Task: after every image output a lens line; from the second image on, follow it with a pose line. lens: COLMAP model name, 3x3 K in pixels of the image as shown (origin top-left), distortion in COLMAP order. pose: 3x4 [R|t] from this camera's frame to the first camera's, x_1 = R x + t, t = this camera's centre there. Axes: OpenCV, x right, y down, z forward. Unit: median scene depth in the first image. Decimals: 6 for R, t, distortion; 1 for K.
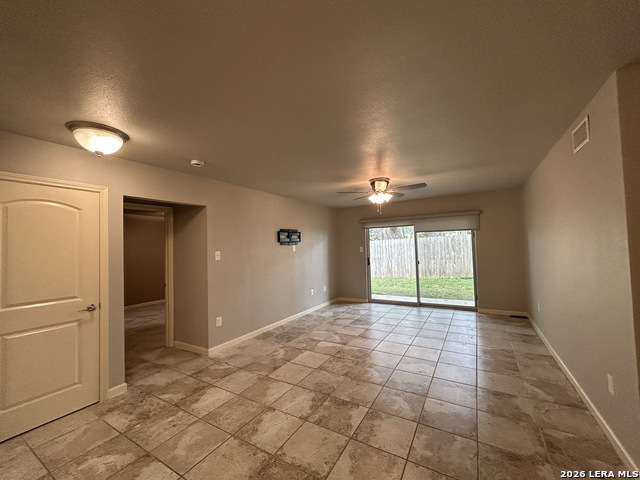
lens RADIAL K [[257.9, 0, 321.4], [0, 257.9, 238.1], [0, 0, 1]] dist [-0.003666, 0.002307]
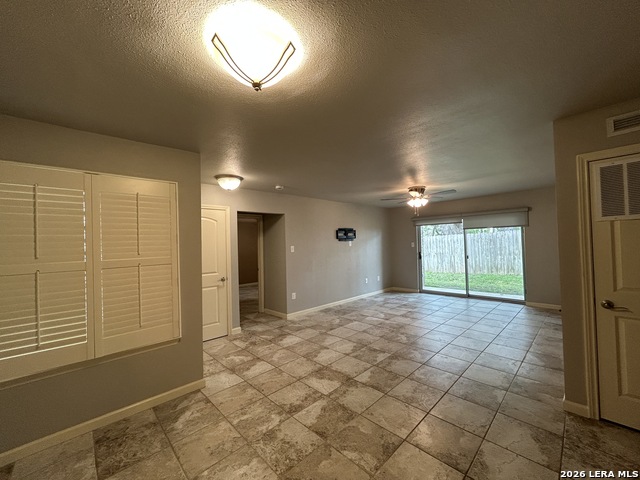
lens RADIAL K [[257.9, 0, 322.0], [0, 257.9, 238.7], [0, 0, 1]] dist [-0.003666, 0.002307]
pose [[0.966361, -0.002944, -0.257174, 0.112267], [0.008938, 0.999715, 0.022143, -0.017305], [0.257035, -0.023697, 0.966111, -0.305601]]
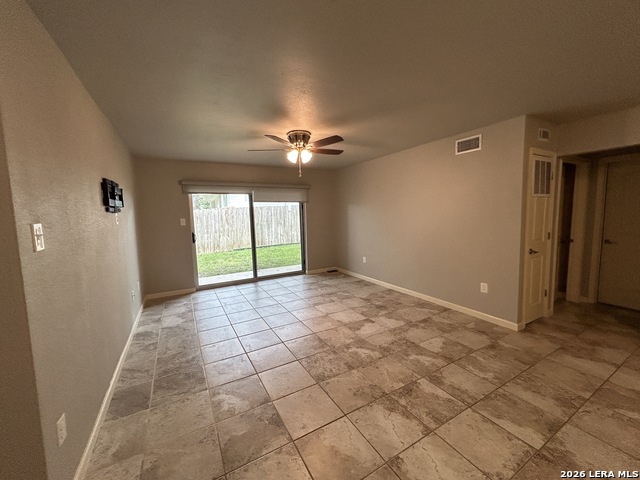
lens RADIAL K [[257.9, 0, 321.1], [0, 257.9, 238.0], [0, 0, 1]] dist [-0.003666, 0.002307]
pose [[0.495406, -0.065770, 0.866168, -0.504334], [-0.018135, 0.996129, 0.086011, 0.036063], [-0.868472, -0.058319, 0.492296, 0.548250]]
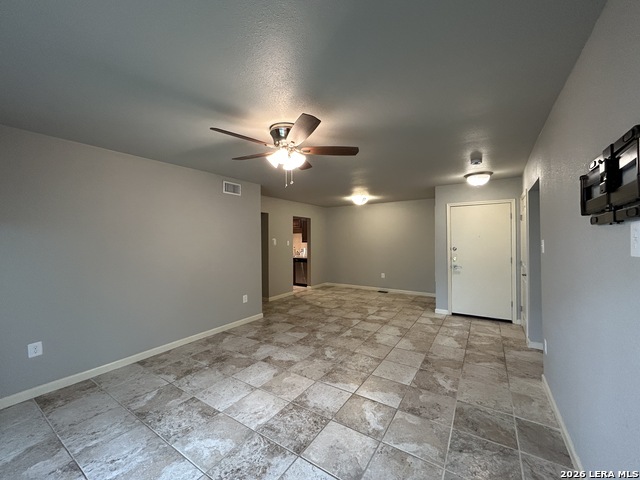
lens RADIAL K [[257.9, 0, 321.0], [0, 257.9, 238.2], [0, 0, 1]] dist [-0.003666, 0.002307]
pose [[-0.998743, 0.035661, 0.035229, 0.141814], [0.034309, 0.998679, -0.038262, 0.052854], [-0.036547, -0.037005, -0.998647, 1.681103]]
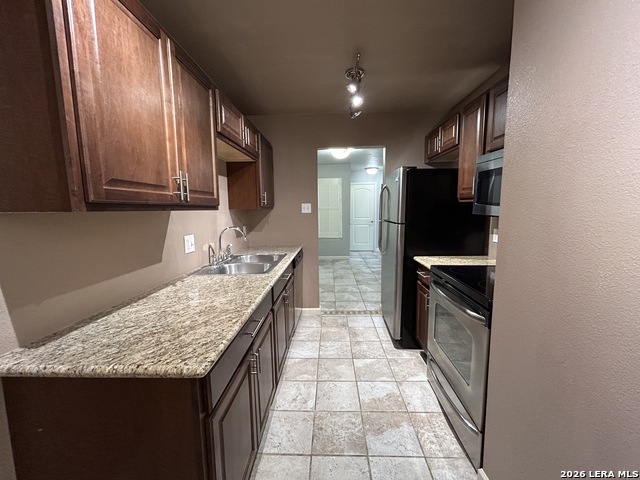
lens RADIAL K [[257.9, 0, 321.2], [0, 257.9, 238.8], [0, 0, 1]] dist [-0.003666, 0.002307]
pose [[0.489164, 0.130295, -0.862405, 1.062911], [0.024243, 0.986366, 0.162774, -0.036408], [0.871855, -0.100530, 0.479336, -0.745435]]
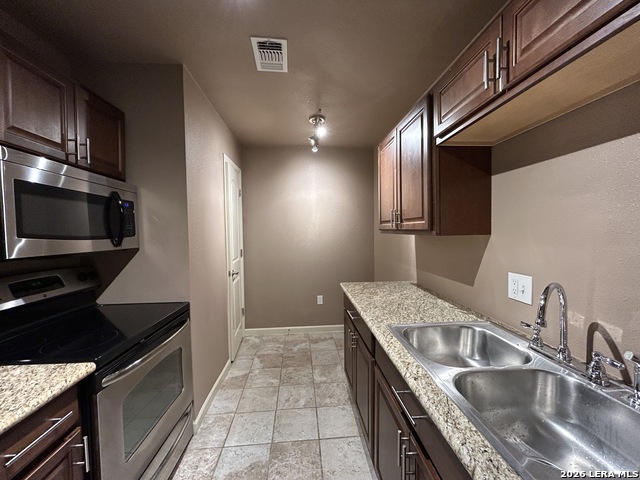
lens RADIAL K [[257.9, 0, 320.9], [0, 257.9, 239.7], [0, 0, 1]] dist [-0.003666, 0.002307]
pose [[-0.584397, 0.009724, 0.811410, 0.408676], [0.005201, 0.999953, -0.008237, -0.010823], [-0.811451, -0.000594, -0.584420, -0.352176]]
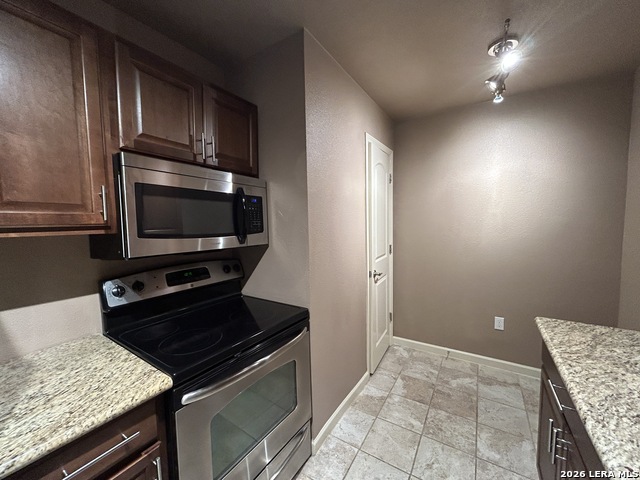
lens RADIAL K [[257.9, 0, 321.4], [0, 257.9, 239.0], [0, 0, 1]] dist [-0.003666, 0.002307]
pose [[0.019644, -0.038456, 0.999067, 0.520113], [-0.016888, 0.999105, 0.038789, -0.028838], [-0.999664, -0.017634, 0.018977, -0.453431]]
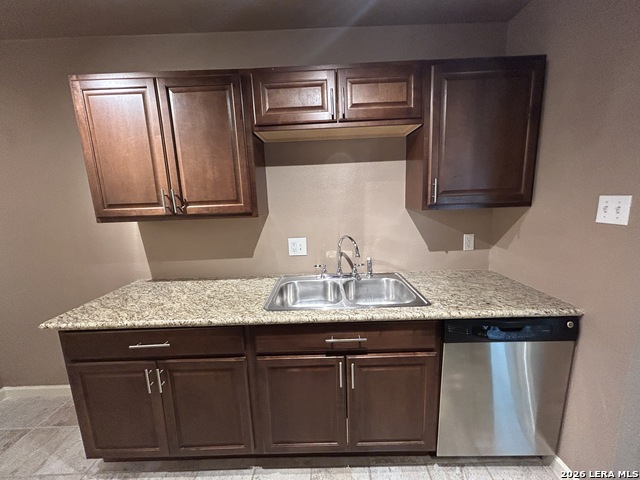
lens RADIAL K [[257.9, 0, 322.3], [0, 257.9, 238.7], [0, 0, 1]] dist [-0.003666, 0.002307]
pose [[-0.851643, 0.151830, -0.501648, 0.718623], [0.083339, 0.984173, 0.156389, -0.038506], [0.517454, 0.091381, -0.850818, -0.304489]]
